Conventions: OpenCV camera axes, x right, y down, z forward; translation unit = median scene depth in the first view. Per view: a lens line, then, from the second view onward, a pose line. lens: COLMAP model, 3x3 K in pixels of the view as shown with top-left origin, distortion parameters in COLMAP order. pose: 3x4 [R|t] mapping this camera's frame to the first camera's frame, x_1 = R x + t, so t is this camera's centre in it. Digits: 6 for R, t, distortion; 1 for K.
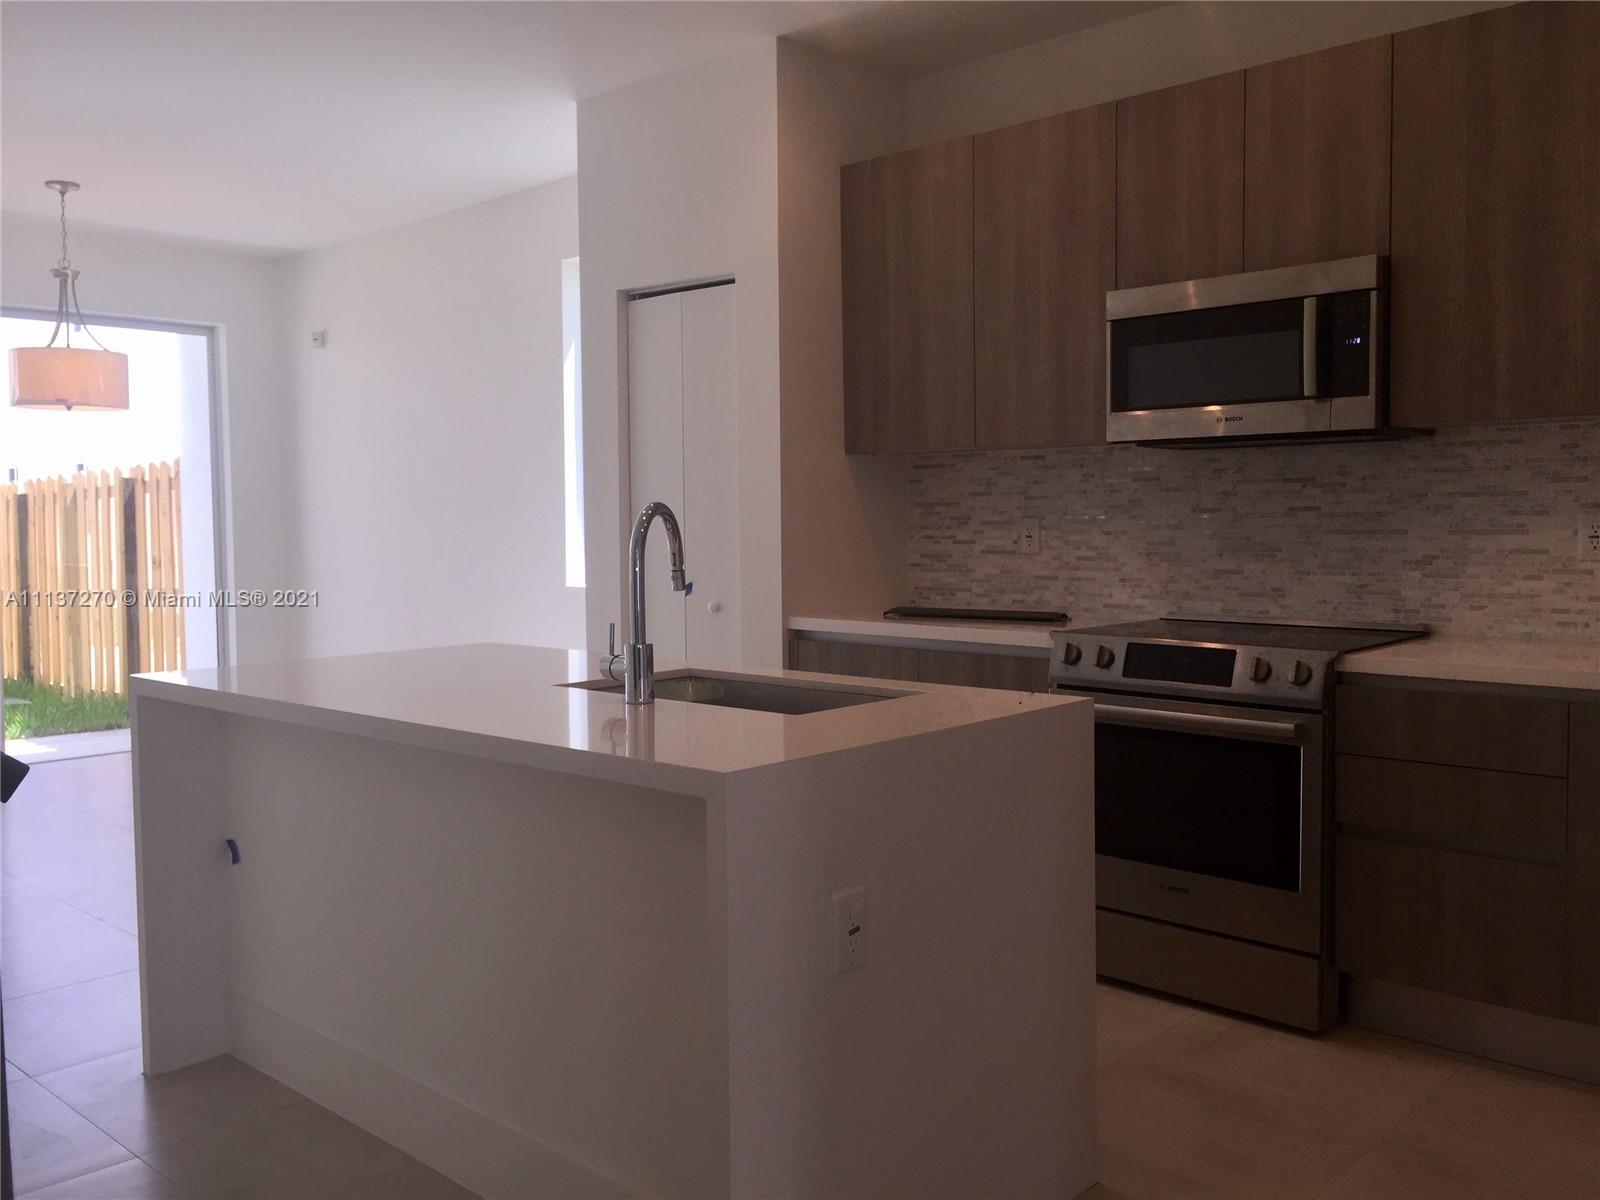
lens RADIAL K [[1384.9, 0, 810.1], [0, 1384.9, 577.6], [0, 0, 1]] dist [0.051214, -0.062041]
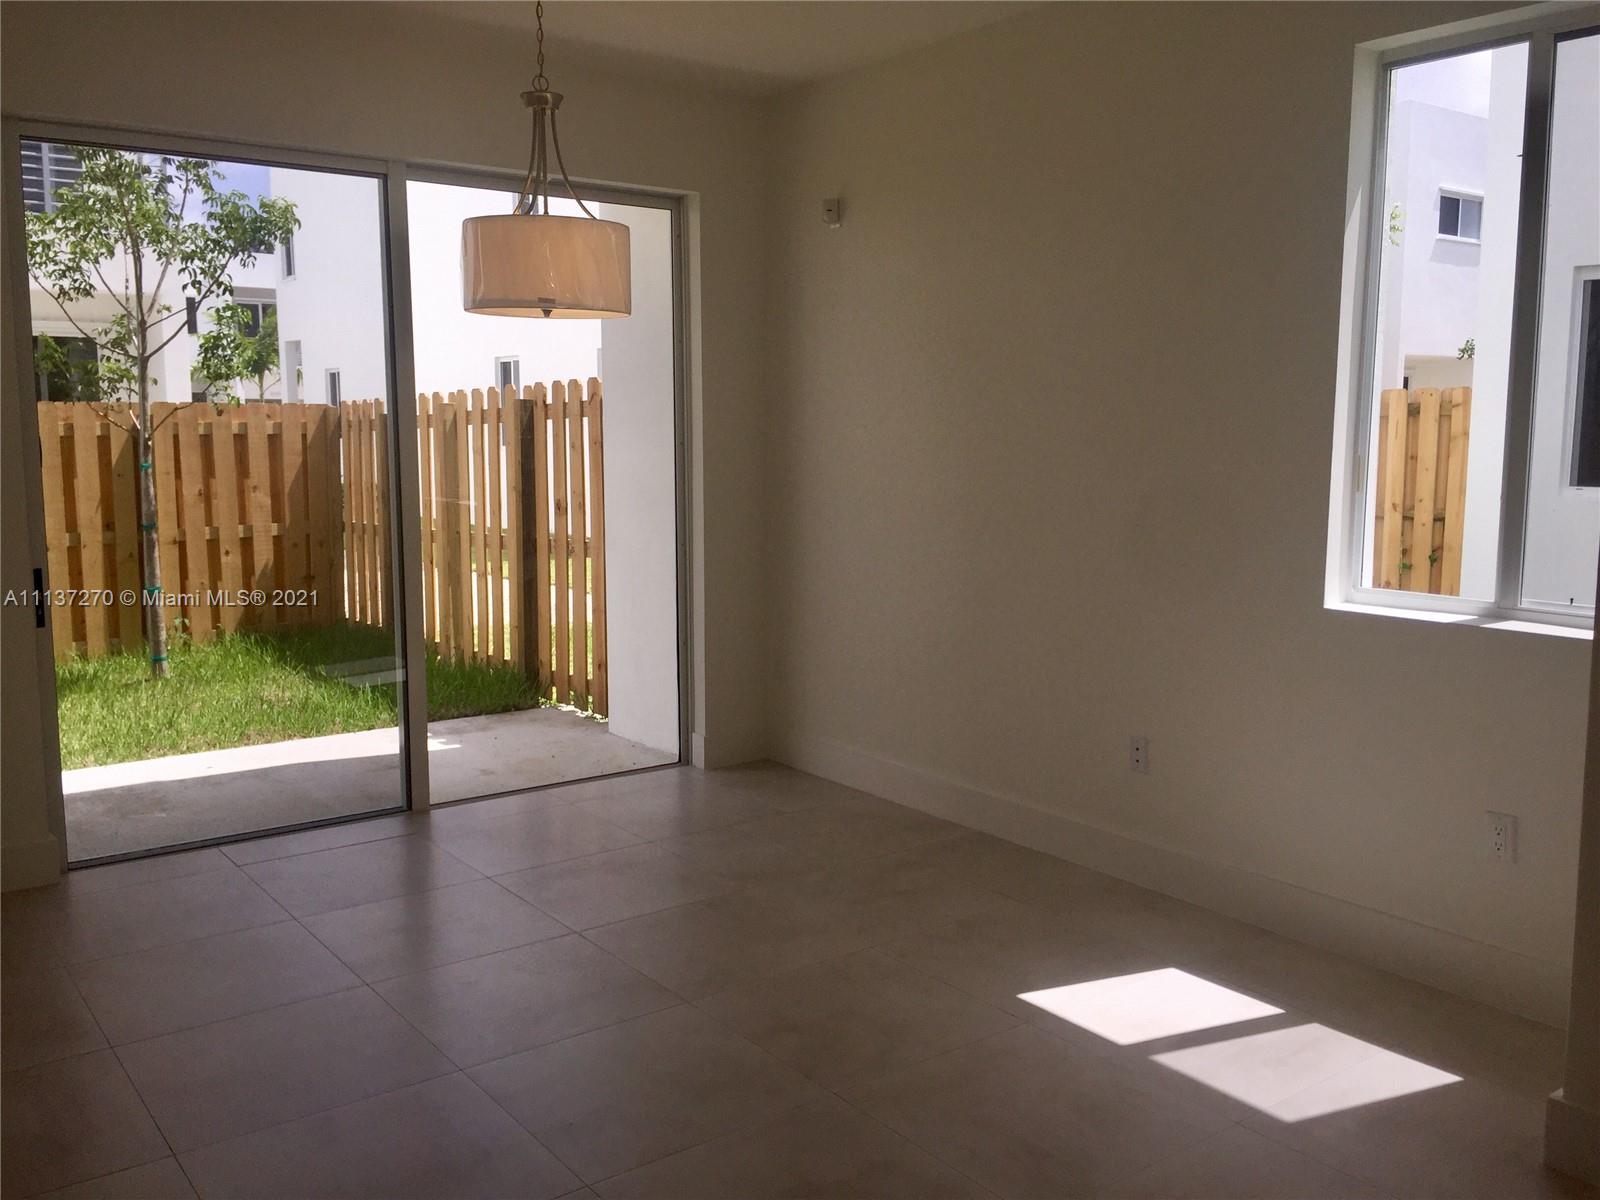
lens RADIAL K [[1384.9, 0, 810.1], [0, 1384.9, 577.6], [0, 0, 1]] dist [0.051214, -0.062041]
pose [[0.983770, 0.028075, -0.177222, -0.232426], [-0.015350, 0.997231, 0.072771, -0.038047], [0.178774, -0.068869, 0.981477, 0.303417]]
